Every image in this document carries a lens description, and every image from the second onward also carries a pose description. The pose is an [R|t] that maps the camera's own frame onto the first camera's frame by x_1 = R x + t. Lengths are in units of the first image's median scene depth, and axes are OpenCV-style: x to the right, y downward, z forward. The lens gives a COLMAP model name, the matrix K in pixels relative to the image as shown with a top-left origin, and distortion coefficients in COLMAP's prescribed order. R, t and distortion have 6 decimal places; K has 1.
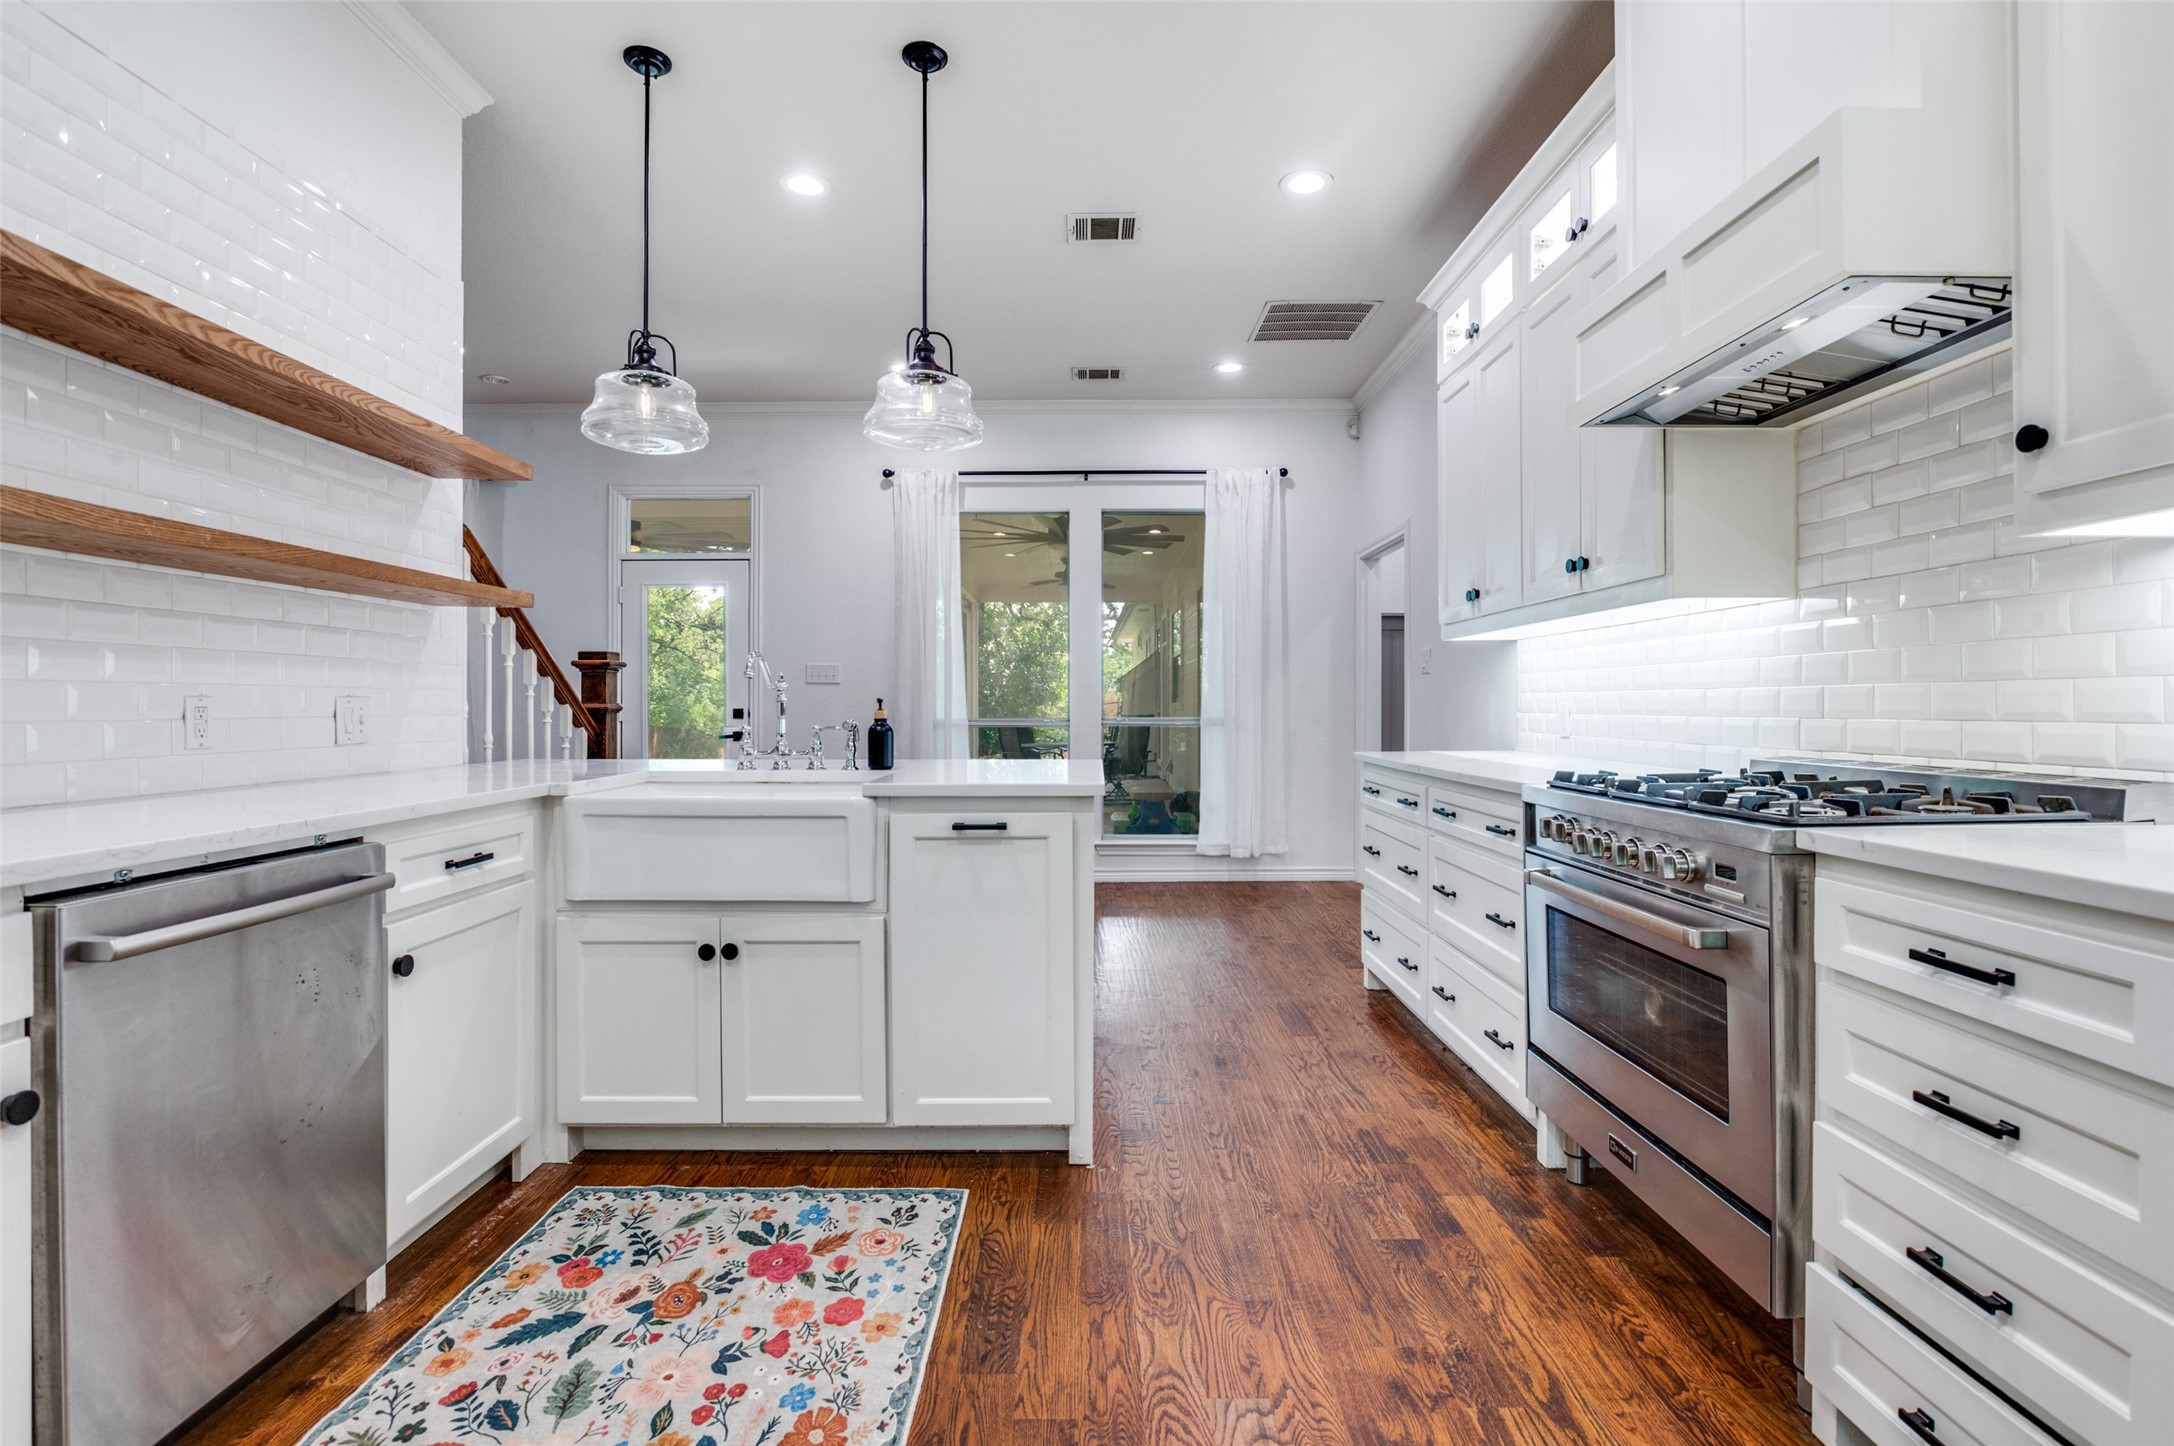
lens RADIAL K [[1049.8, 0, 1083.2], [0, 1049.8, 670.3], [0, 0, 1]] dist [-0.020689, 0.000621]
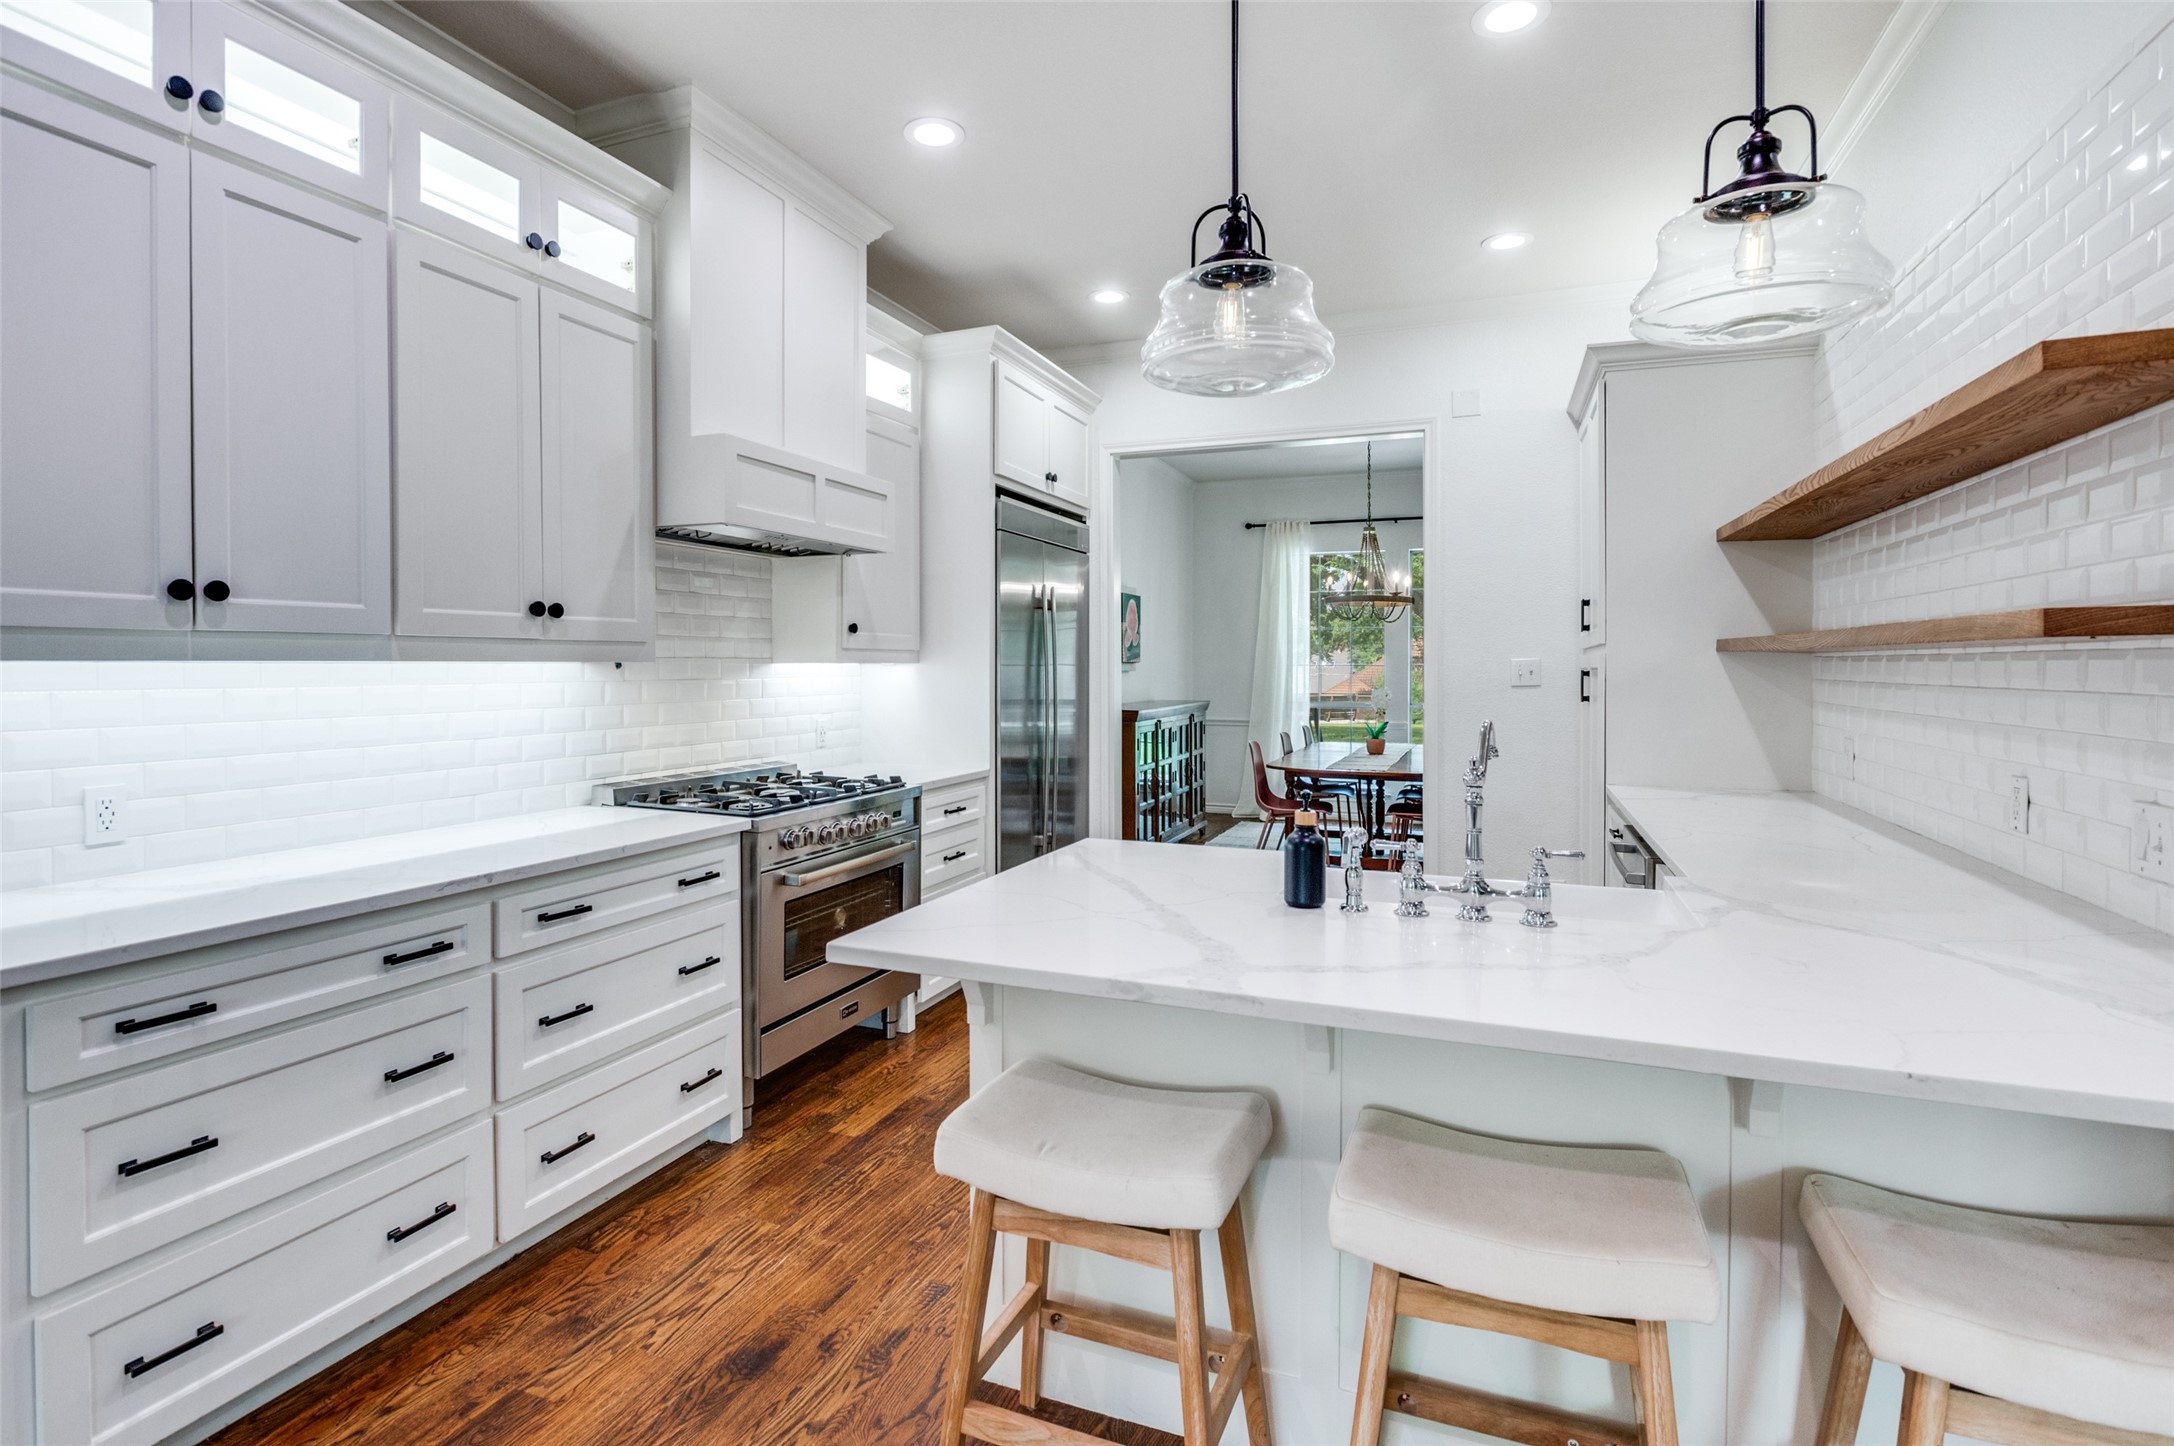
lens RADIAL K [[1049.8, 0, 1083.2], [0, 1049.8, 670.3], [0, 0, 1]] dist [-0.020689, 0.000621]
pose [[-0.928417, -0.000332, 0.371541, -0.366107], [-0.009212, 0.999713, -0.022128, -0.037060], [-0.371427, -0.023967, -0.928153, 1.975637]]
